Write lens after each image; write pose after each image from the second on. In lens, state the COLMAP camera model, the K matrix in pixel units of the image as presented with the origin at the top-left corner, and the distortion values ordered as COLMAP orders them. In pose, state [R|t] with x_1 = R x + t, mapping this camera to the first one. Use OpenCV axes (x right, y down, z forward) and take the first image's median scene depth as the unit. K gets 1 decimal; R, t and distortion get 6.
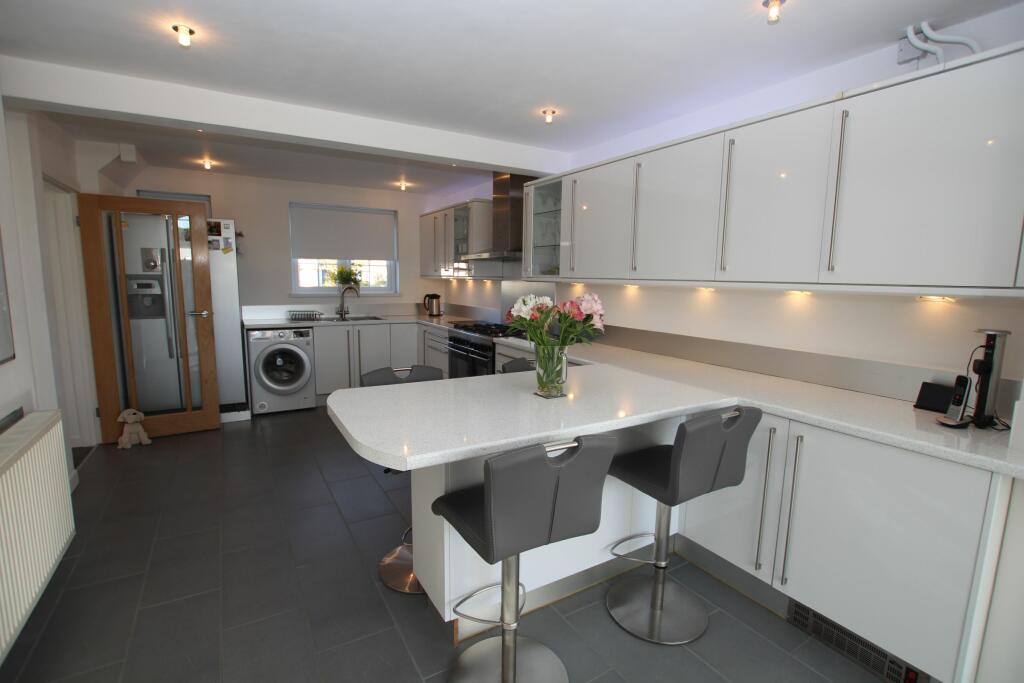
lens RADIAL K [[473.3, 0, 513.6], [0, 473.3, 341.7], [0, 0, 1]] dist [-0.029619, 0.000019]
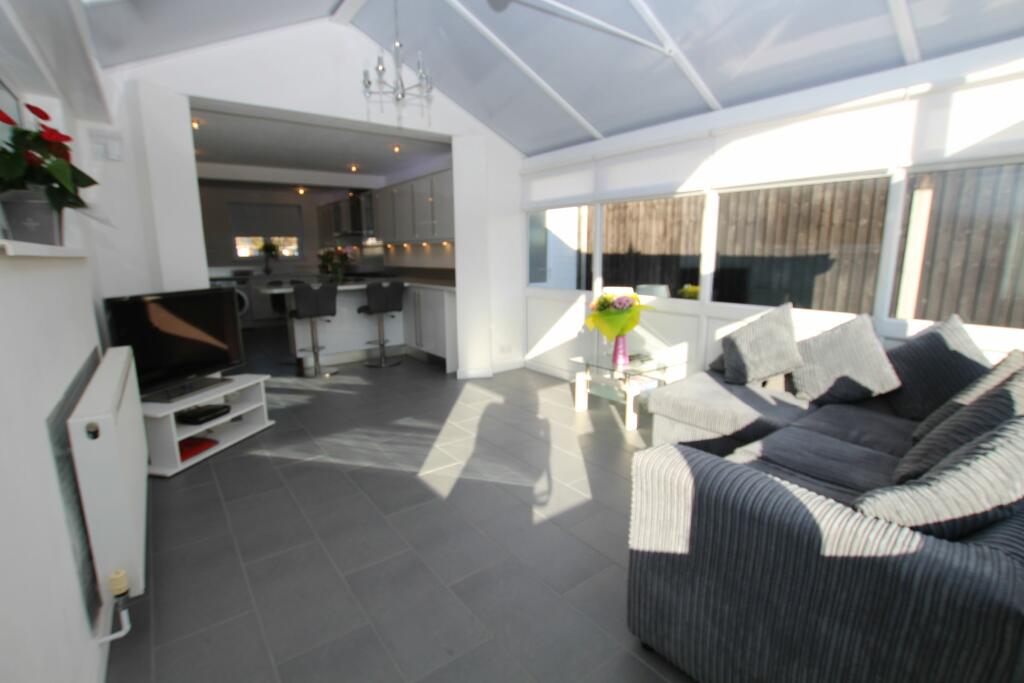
lens RADIAL K [[473.3, 0, 510.8], [0, 473.3, 341.3], [0, 0, 1]] dist [-0.029619, 0.000019]
pose [[0.993453, -0.044494, 0.105216, 0.267758], [0.039365, 0.997956, 0.050335, 0.124480], [-0.107241, -0.045863, 0.993175, -0.654068]]
